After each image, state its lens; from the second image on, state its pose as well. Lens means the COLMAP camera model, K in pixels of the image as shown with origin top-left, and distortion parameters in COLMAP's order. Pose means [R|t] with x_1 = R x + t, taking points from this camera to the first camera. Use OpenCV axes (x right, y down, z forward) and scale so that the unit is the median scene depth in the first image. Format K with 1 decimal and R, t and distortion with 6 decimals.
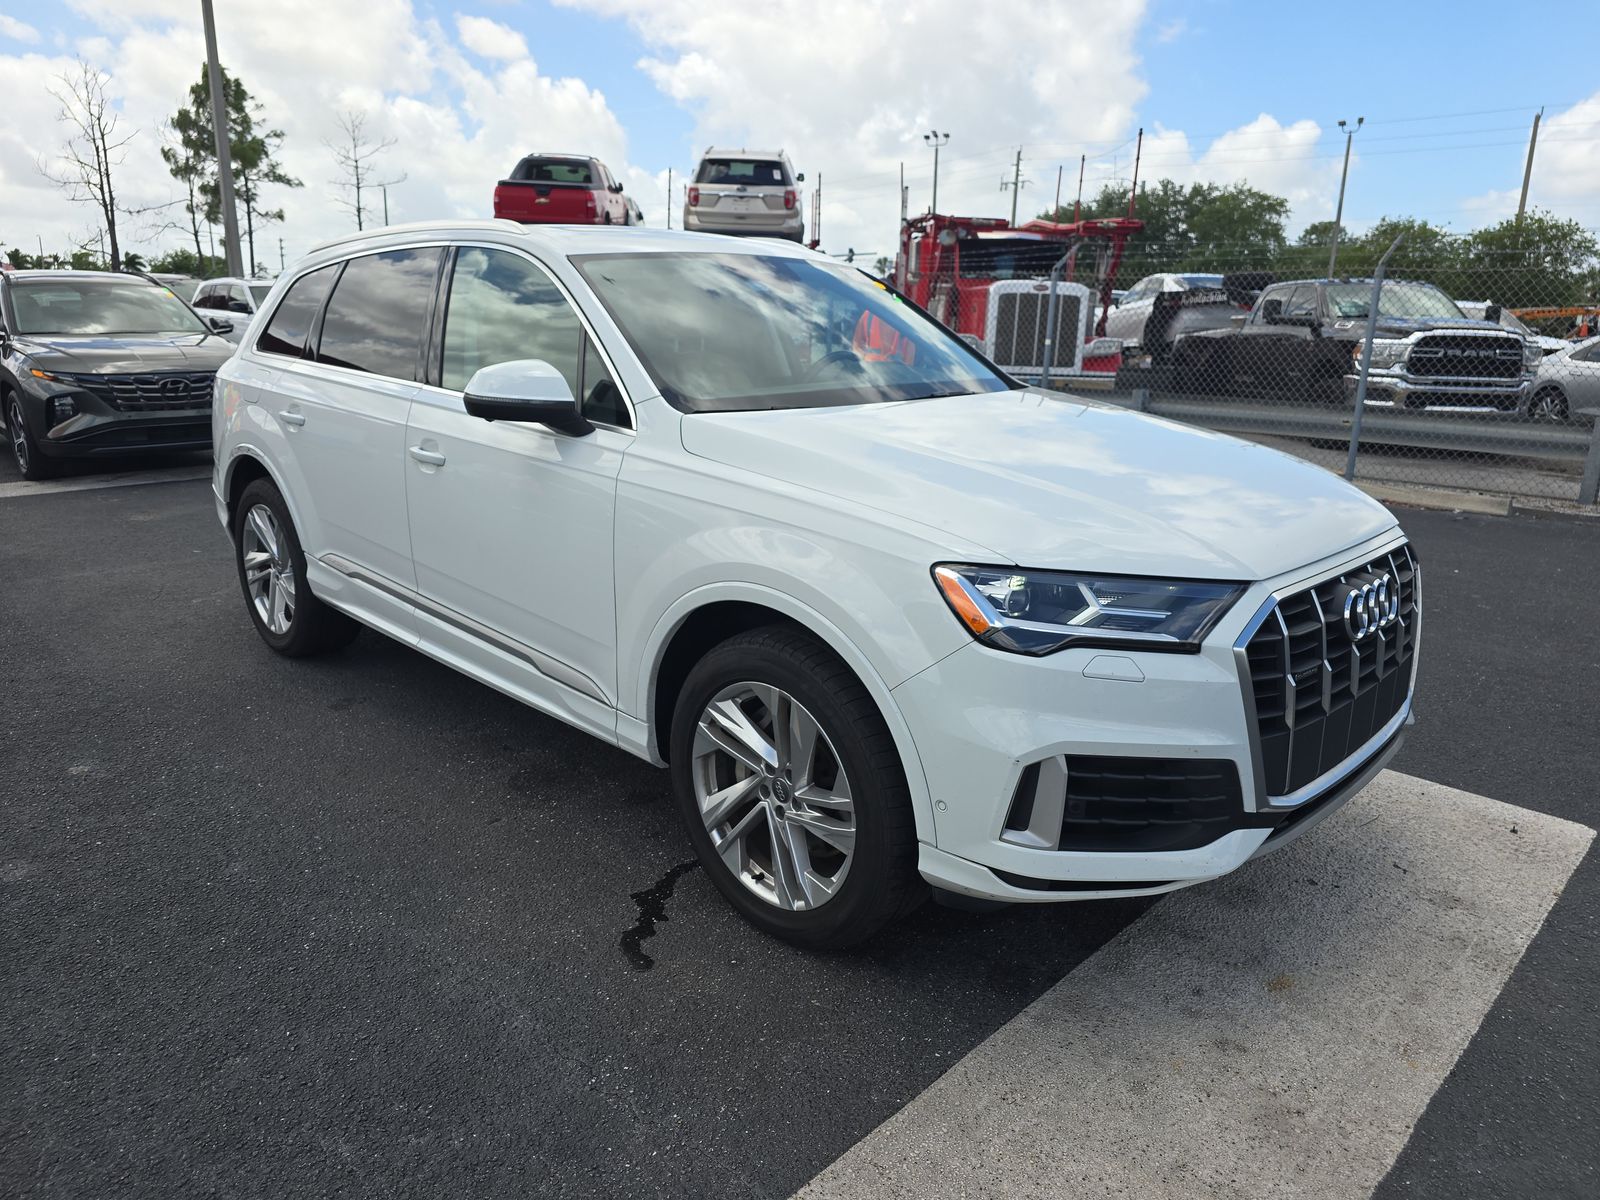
lens RADIAL K [[1091.2, 0, 807.1], [0, 1091.2, 602.1], [0, 0, 1]] dist [0.034371, -0.022454]
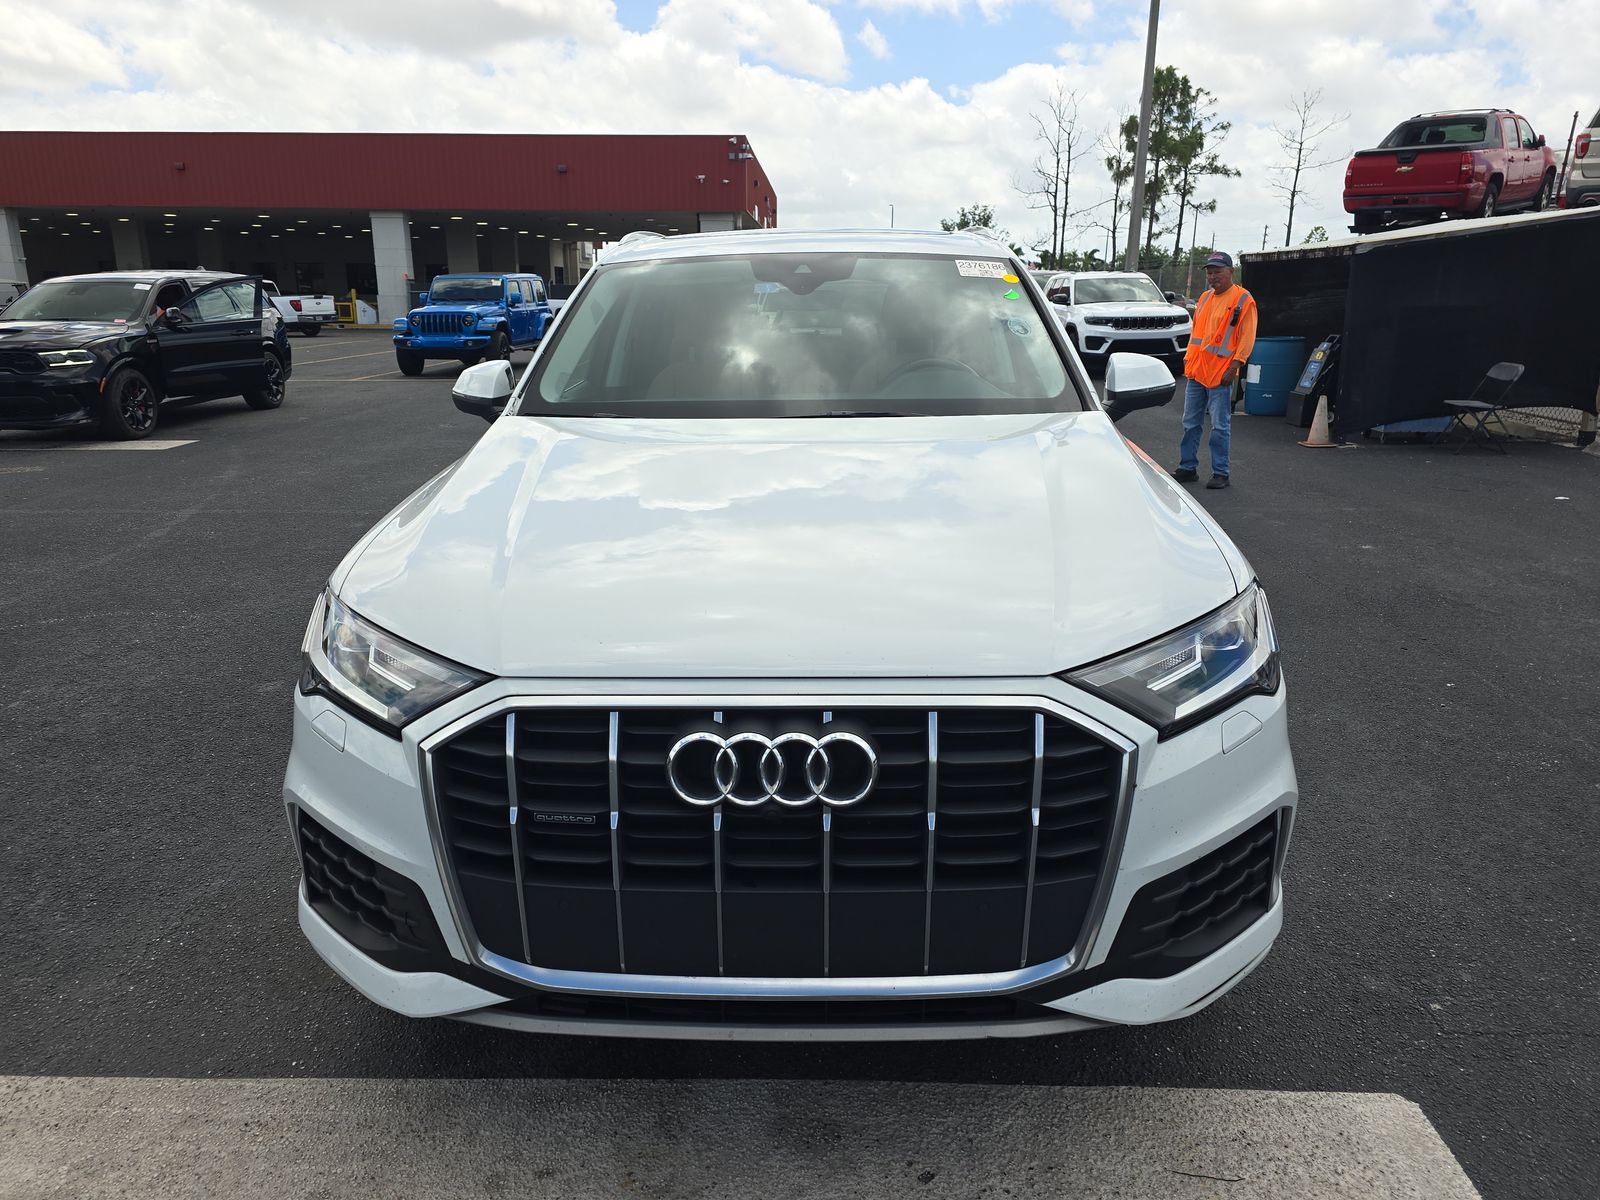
lens RADIAL K [[1091.2, 0, 799.6], [0, 1091.2, 595.7], [0, 0, 1]] dist [0.034371, -0.022454]
pose [[0.678122, 0.181881, -0.712088, 0.644281], [-0.177170, 0.980776, 0.081790, -0.102062], [0.713275, 0.070697, 0.697310, 0.363023]]
